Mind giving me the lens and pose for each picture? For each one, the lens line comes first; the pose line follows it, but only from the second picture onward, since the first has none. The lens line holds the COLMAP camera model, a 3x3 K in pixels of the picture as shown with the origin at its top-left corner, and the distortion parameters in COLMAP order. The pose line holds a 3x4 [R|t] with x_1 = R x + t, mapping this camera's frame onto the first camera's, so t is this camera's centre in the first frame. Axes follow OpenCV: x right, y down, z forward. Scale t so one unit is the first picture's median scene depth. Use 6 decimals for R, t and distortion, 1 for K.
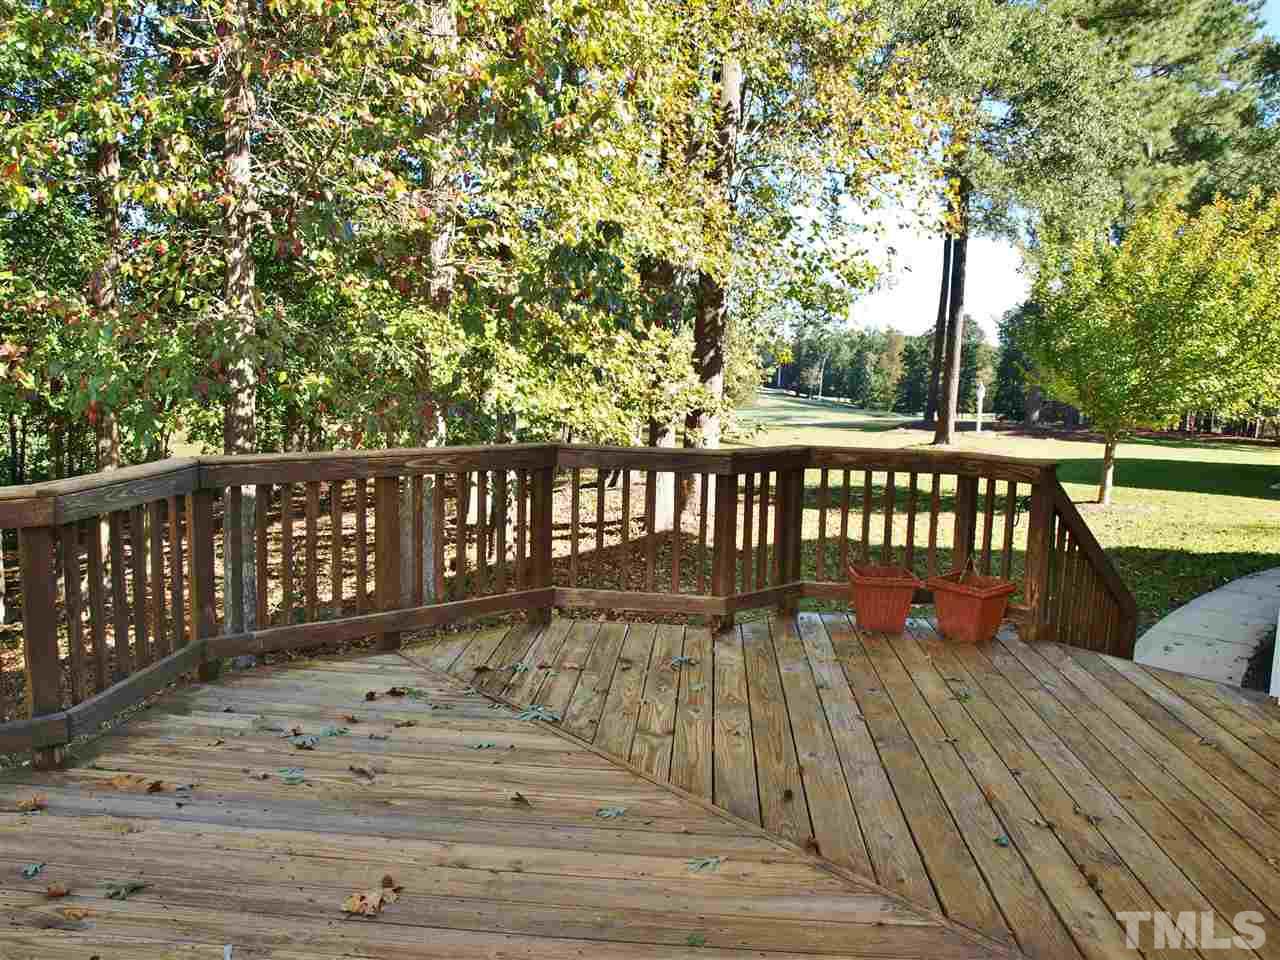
lens RADIAL K [[1008.8, 0, 636.9], [0, 1008.8, 477.9], [0, 0, 1]] dist [-0.111465, 0.071752]
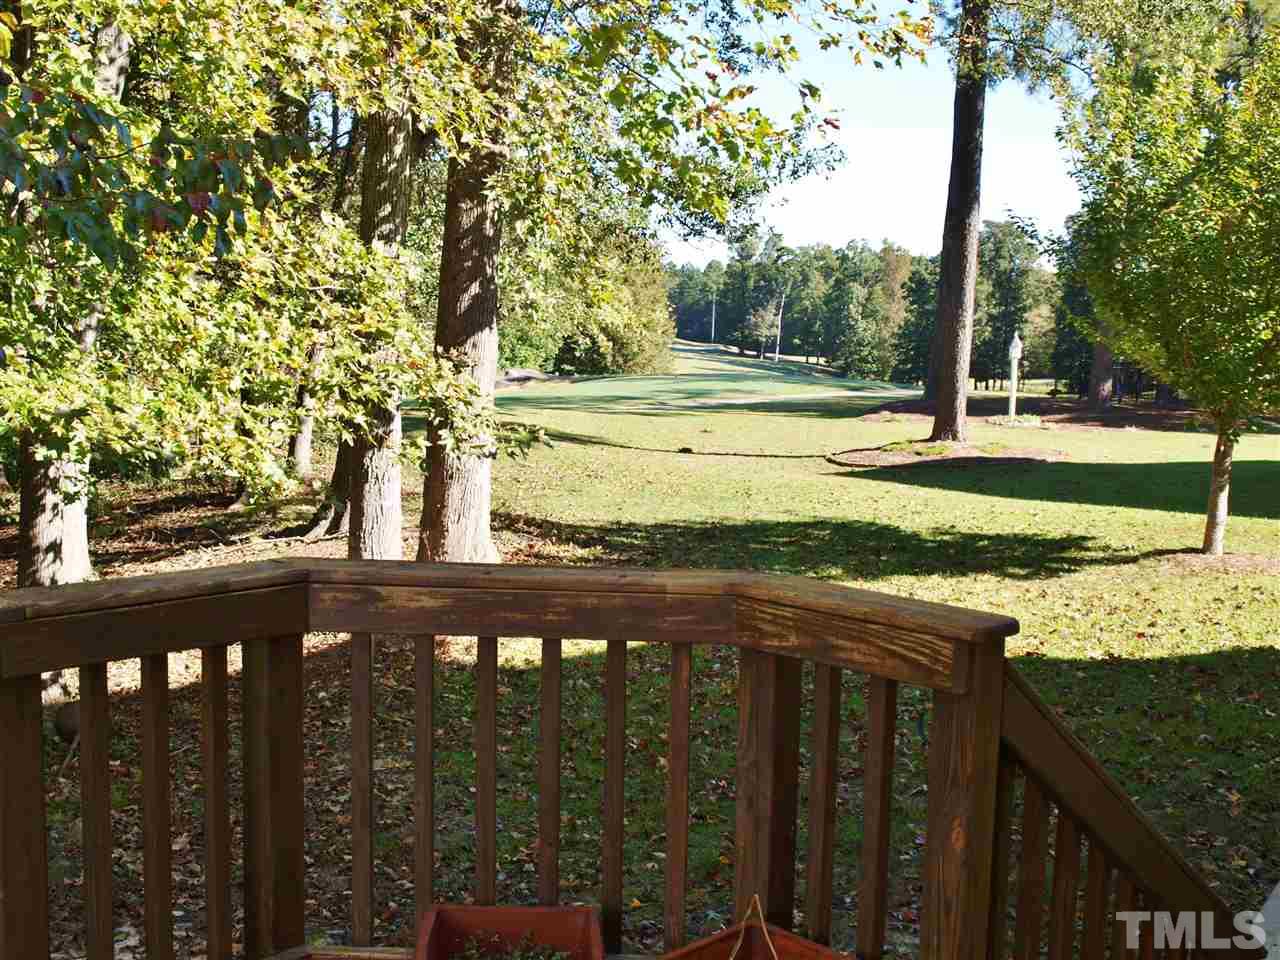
lens RADIAL K [[1632.2, 0, 641.1], [0, 1632.2, 496.5], [0, 0, 1]] dist [-0.044410, -0.038725]
pose [[0.995293, -0.014689, 0.095787, 0.064101], [0.014225, 0.999884, 0.005520, -0.015600], [-0.095857, -0.004132, 0.995387, 0.119483]]
